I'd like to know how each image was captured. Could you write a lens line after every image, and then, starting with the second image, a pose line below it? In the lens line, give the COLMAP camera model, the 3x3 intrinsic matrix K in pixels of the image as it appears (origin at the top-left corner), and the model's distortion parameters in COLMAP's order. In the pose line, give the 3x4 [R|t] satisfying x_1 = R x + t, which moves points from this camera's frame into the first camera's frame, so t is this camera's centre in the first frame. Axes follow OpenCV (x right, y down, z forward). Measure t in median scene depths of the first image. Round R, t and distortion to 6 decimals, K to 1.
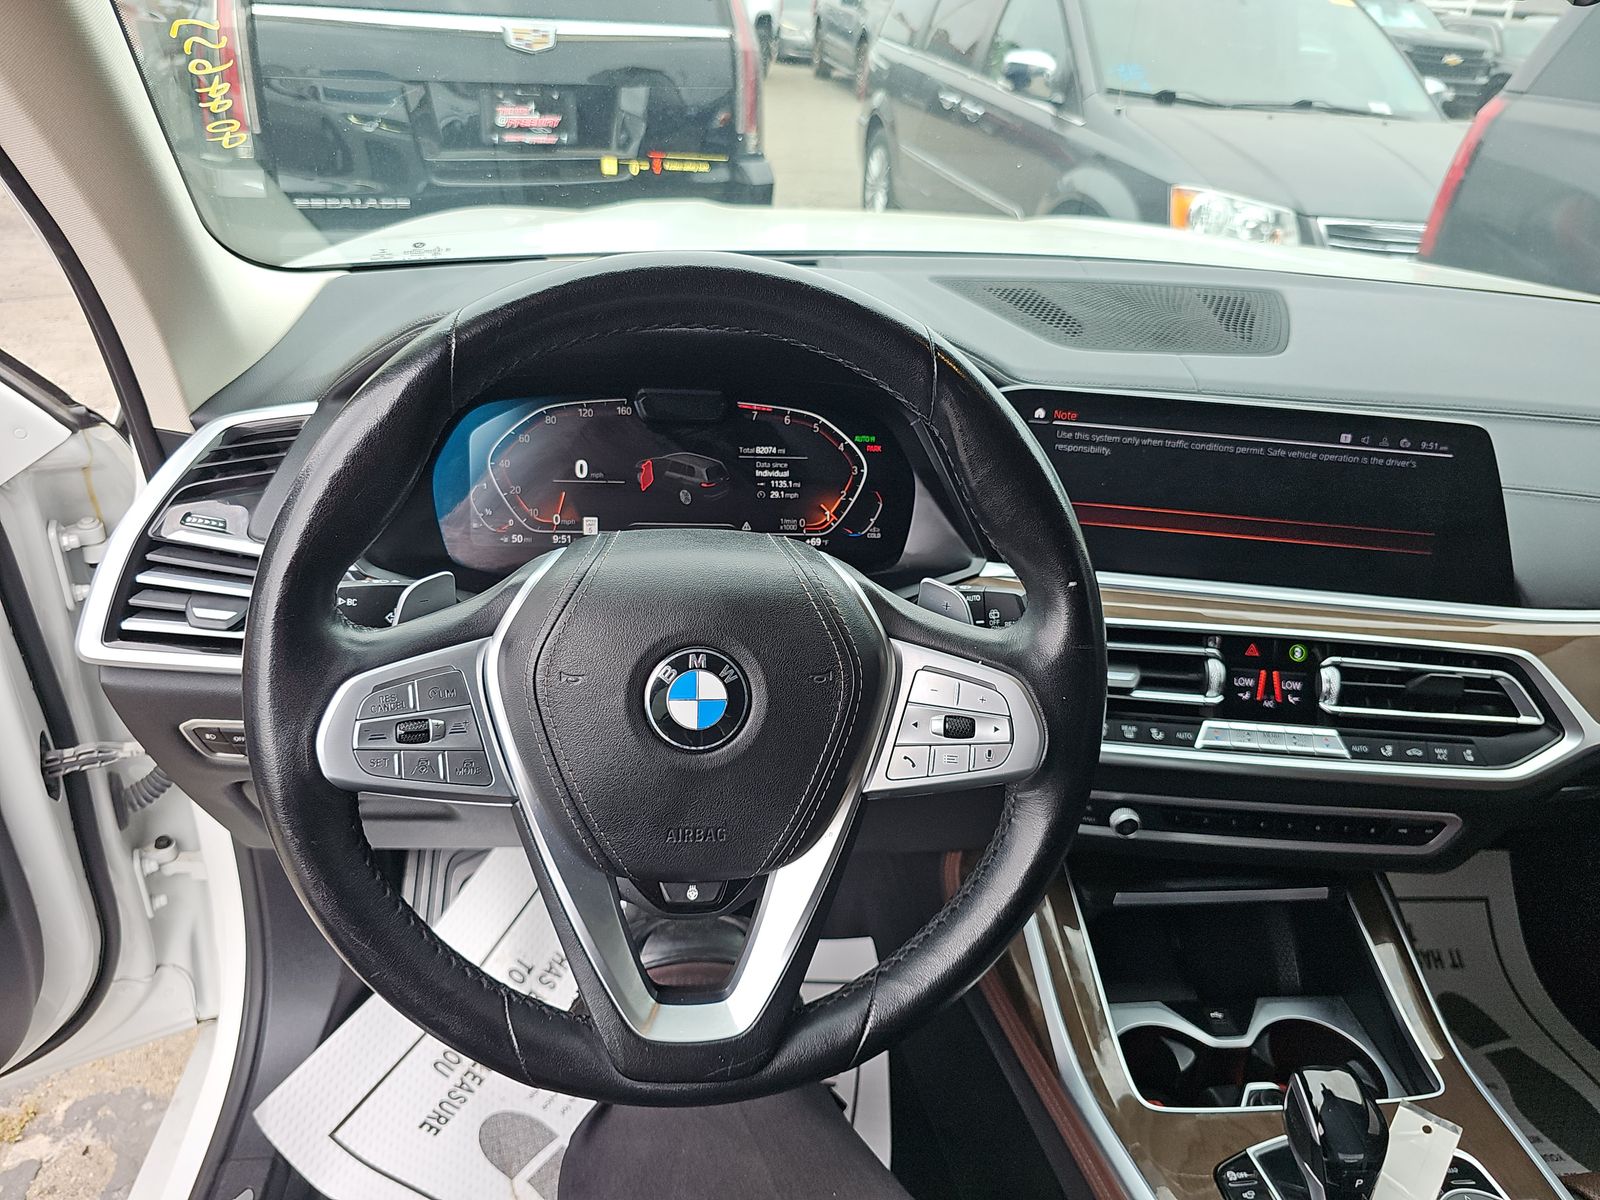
lens RADIAL K [[1080.6, 0, 798.1], [0, 1080.6, 657.3], [0, 0, 1]] dist [0.009791, -0.004414]
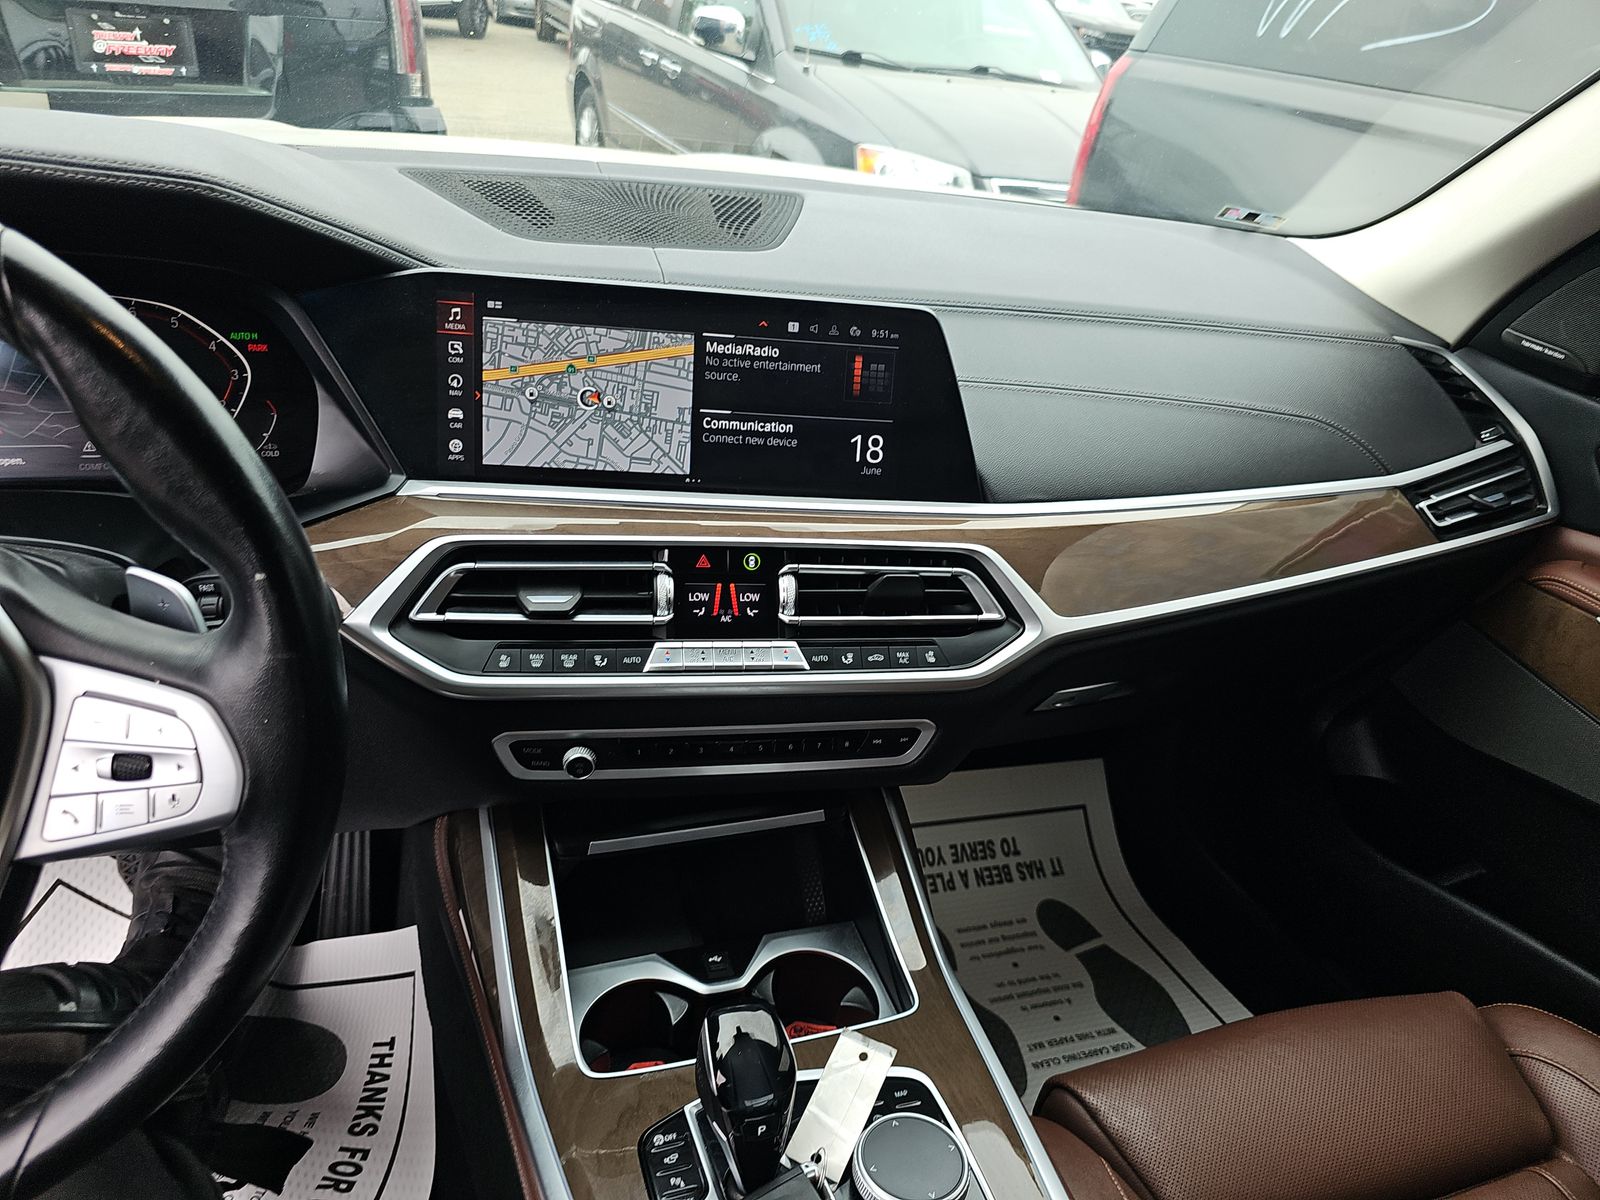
lens RADIAL K [[1063.5, 0, 798.5], [0, 1063.5, 669.1], [0, 0, 1]] dist [0.061254, -0.056612]
pose [[0.975241, -0.079766, 0.206260, 0.287238], [0.072836, 0.996501, 0.040985, 0.050103], [-0.208808, -0.024947, 0.977638, 0.094645]]
